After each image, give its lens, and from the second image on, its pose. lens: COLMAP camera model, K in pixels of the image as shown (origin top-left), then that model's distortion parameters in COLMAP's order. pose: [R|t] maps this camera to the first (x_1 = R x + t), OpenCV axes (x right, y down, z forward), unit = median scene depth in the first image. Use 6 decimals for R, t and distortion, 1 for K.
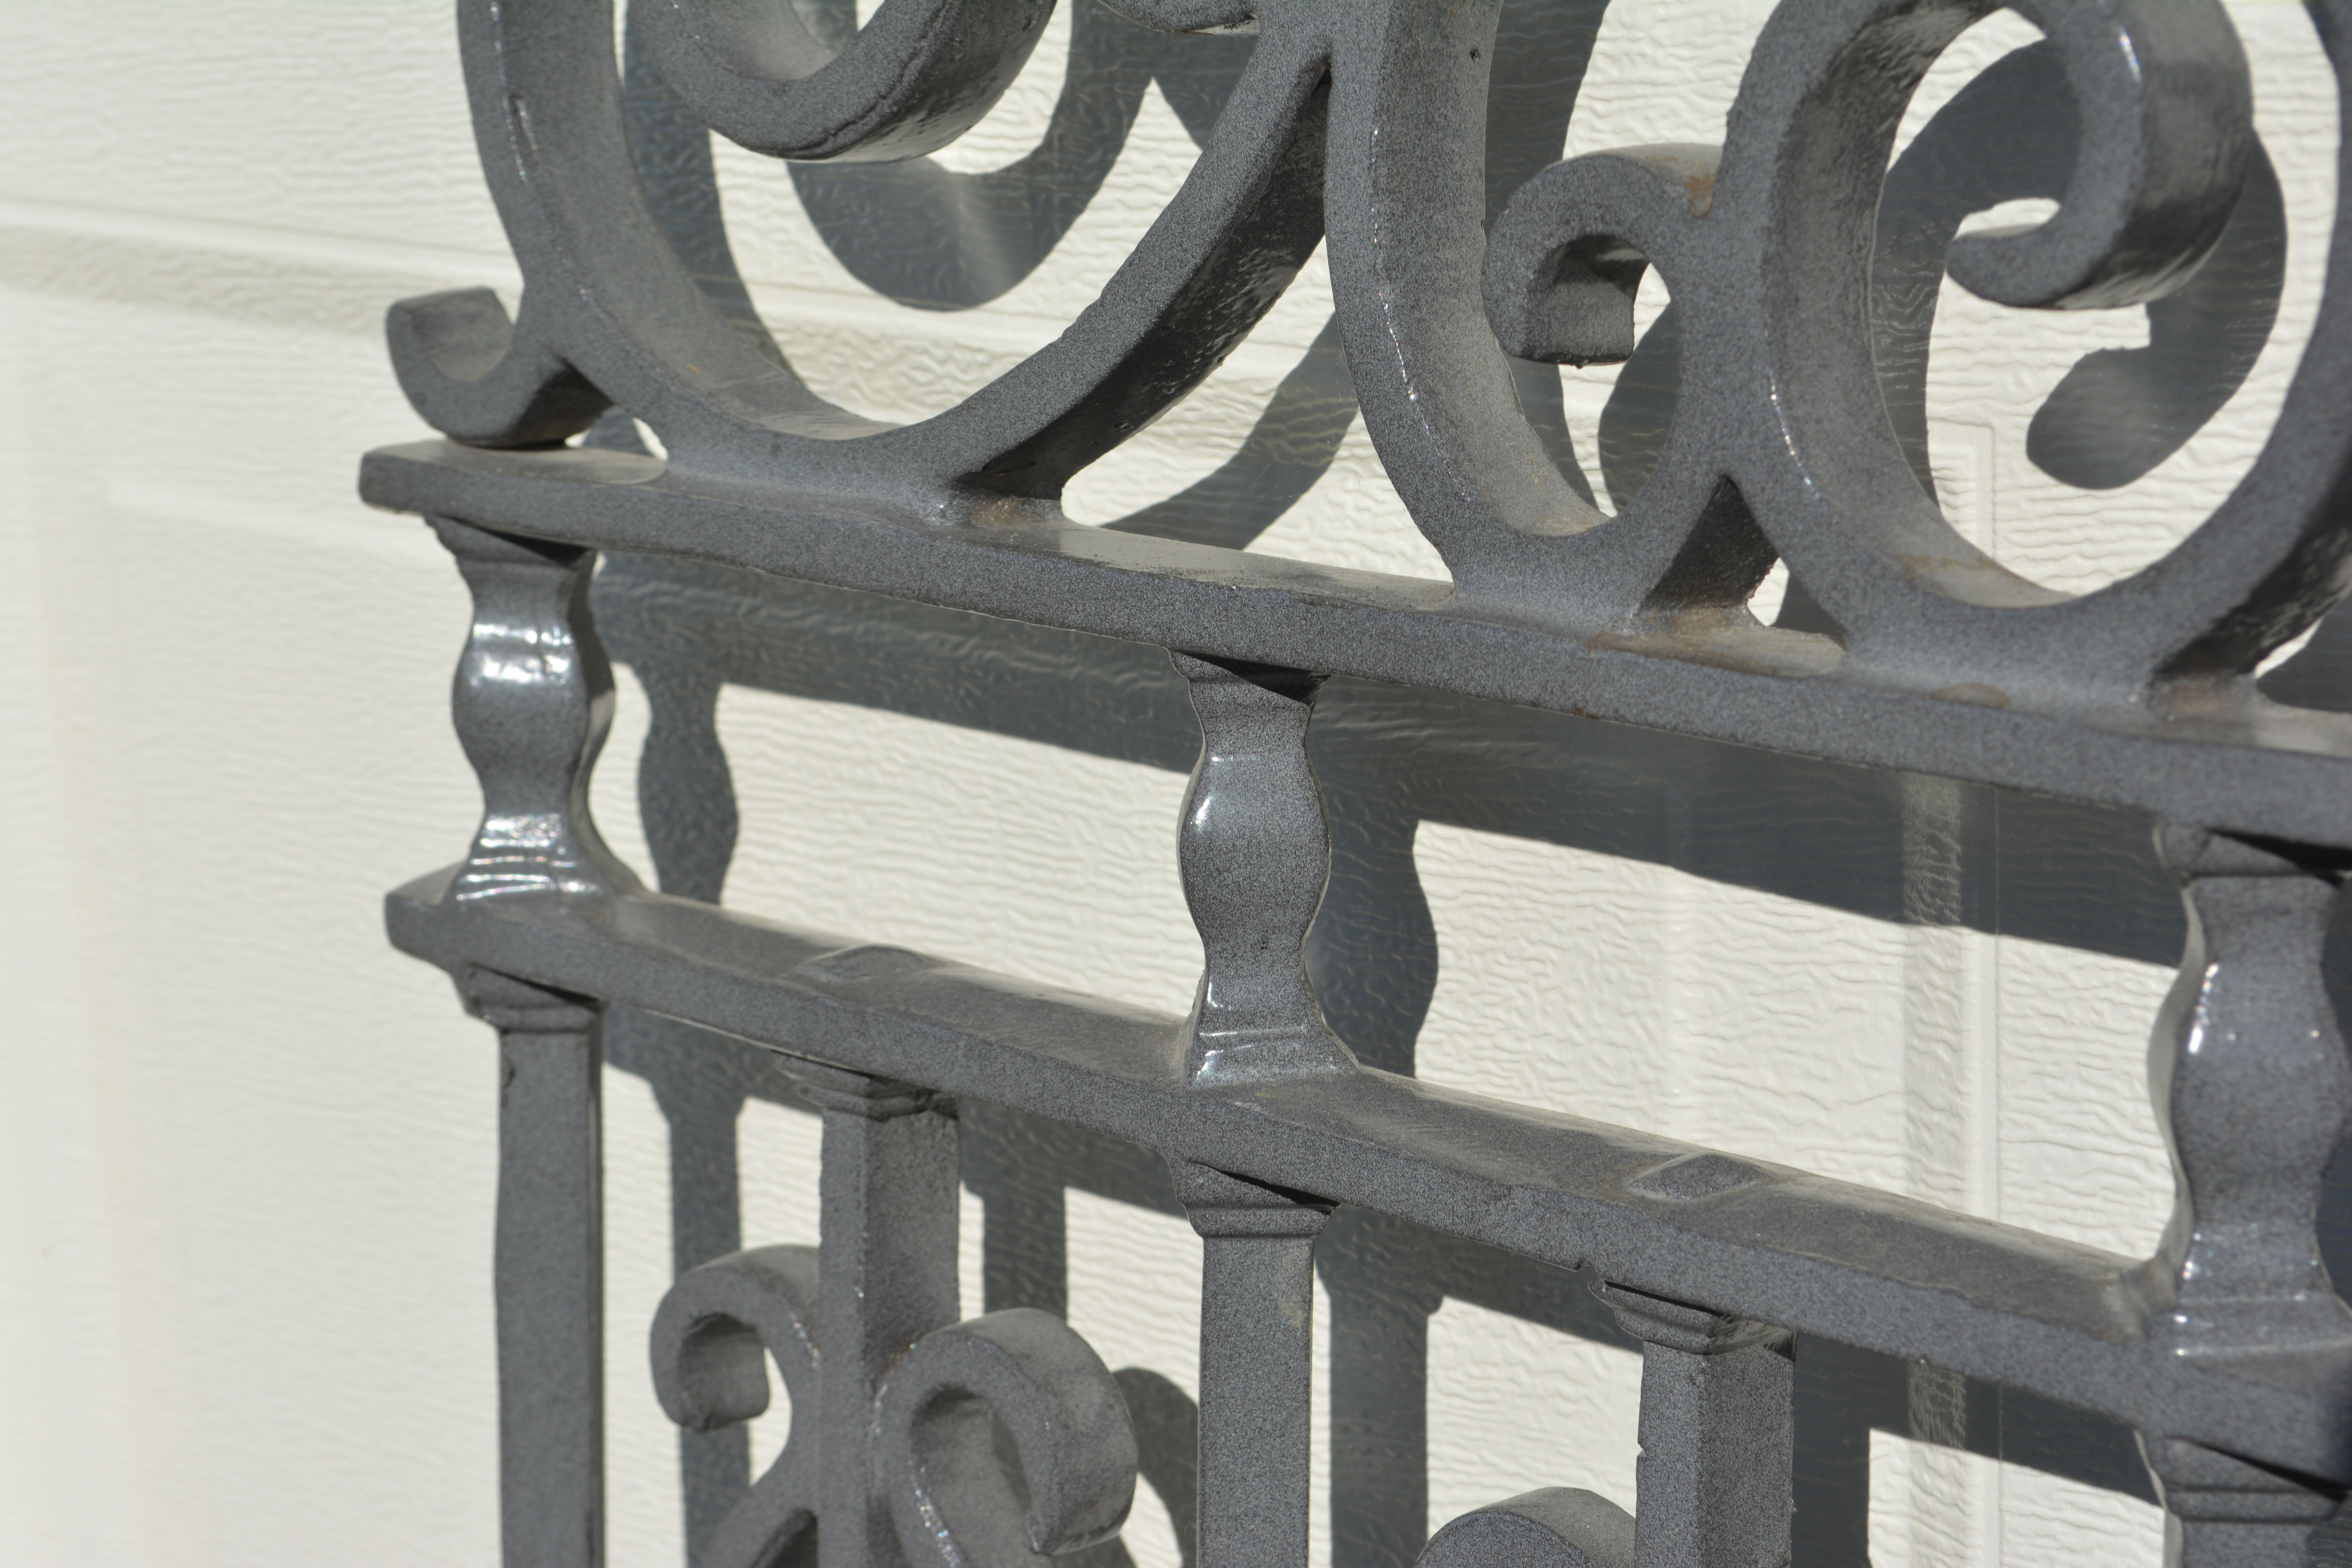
lens RADIAL K [[5268.9, 0, 1176.0], [0, 5268.9, 784.0], [0, 0, 1]] dist [0.028377, 0.052717]
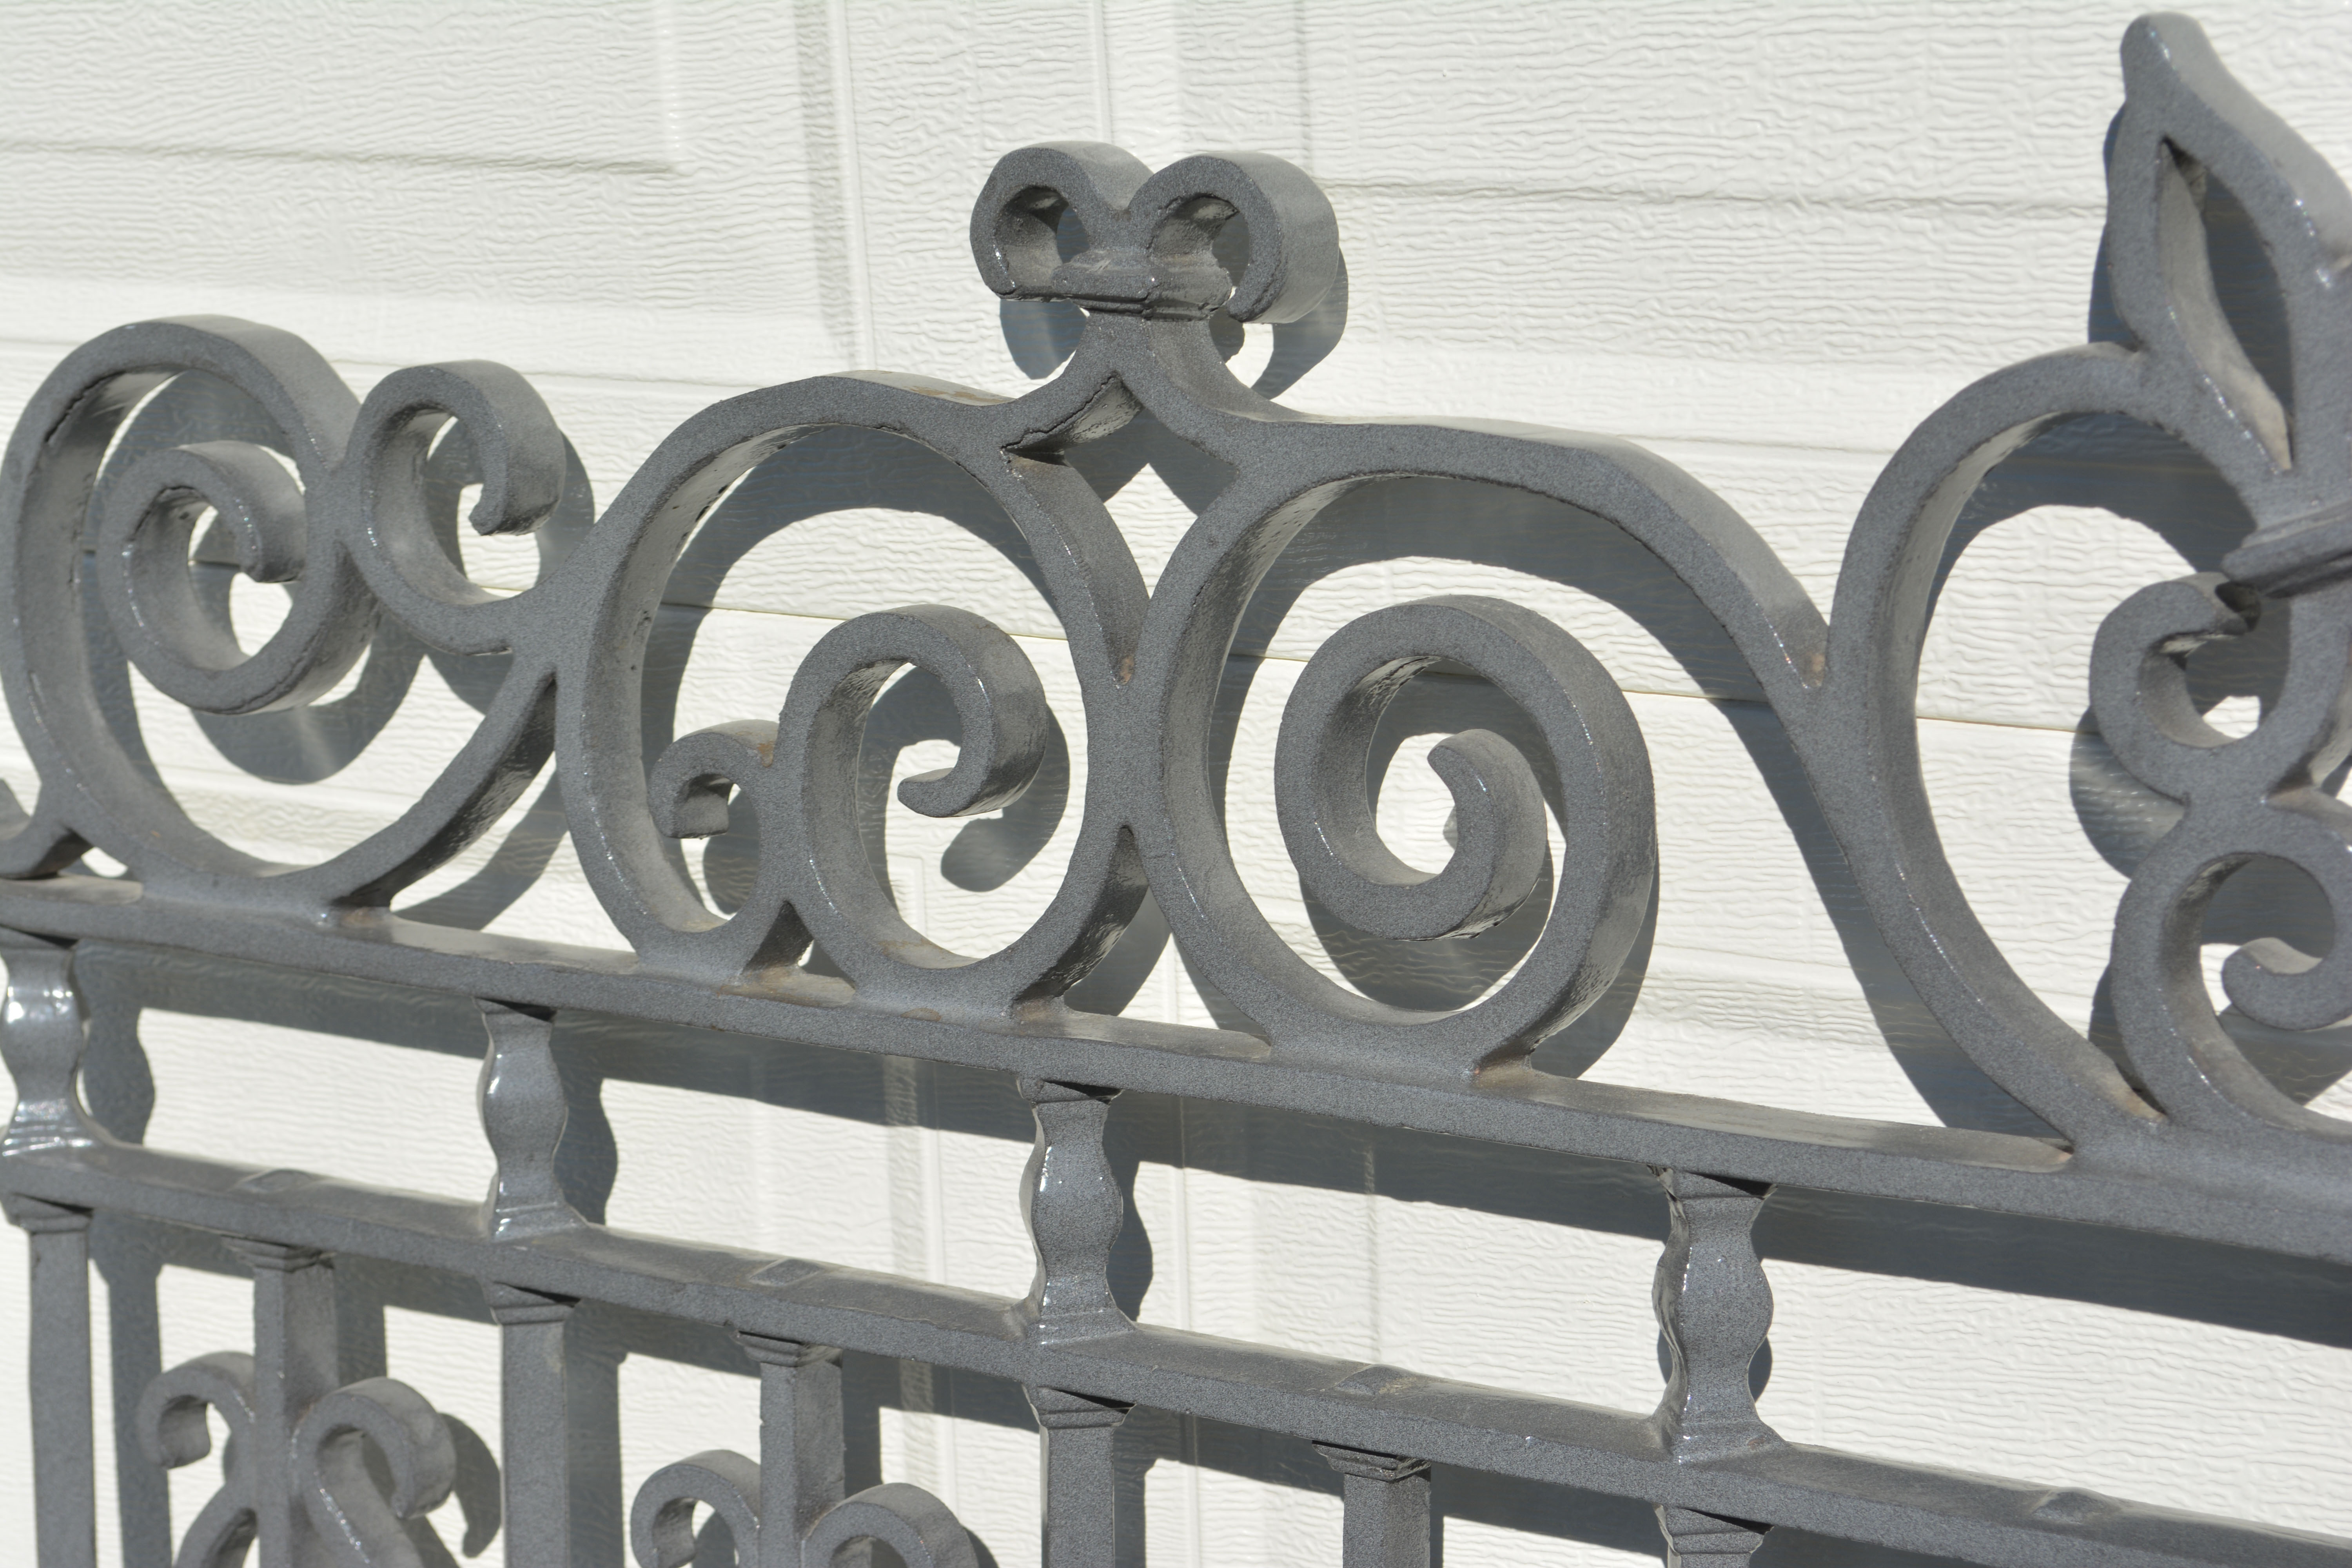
lens RADIAL K [[5268.9, 0, 1176.0], [0, 5268.9, 784.0], [0, 0, 1]] dist [0.028377, 0.052717]
pose [[0.976886, -0.045968, 0.208760, -0.139690], [0.050446, 0.998596, -0.016173, -0.057265], [-0.207723, 0.026330, 0.977833, -0.808814]]
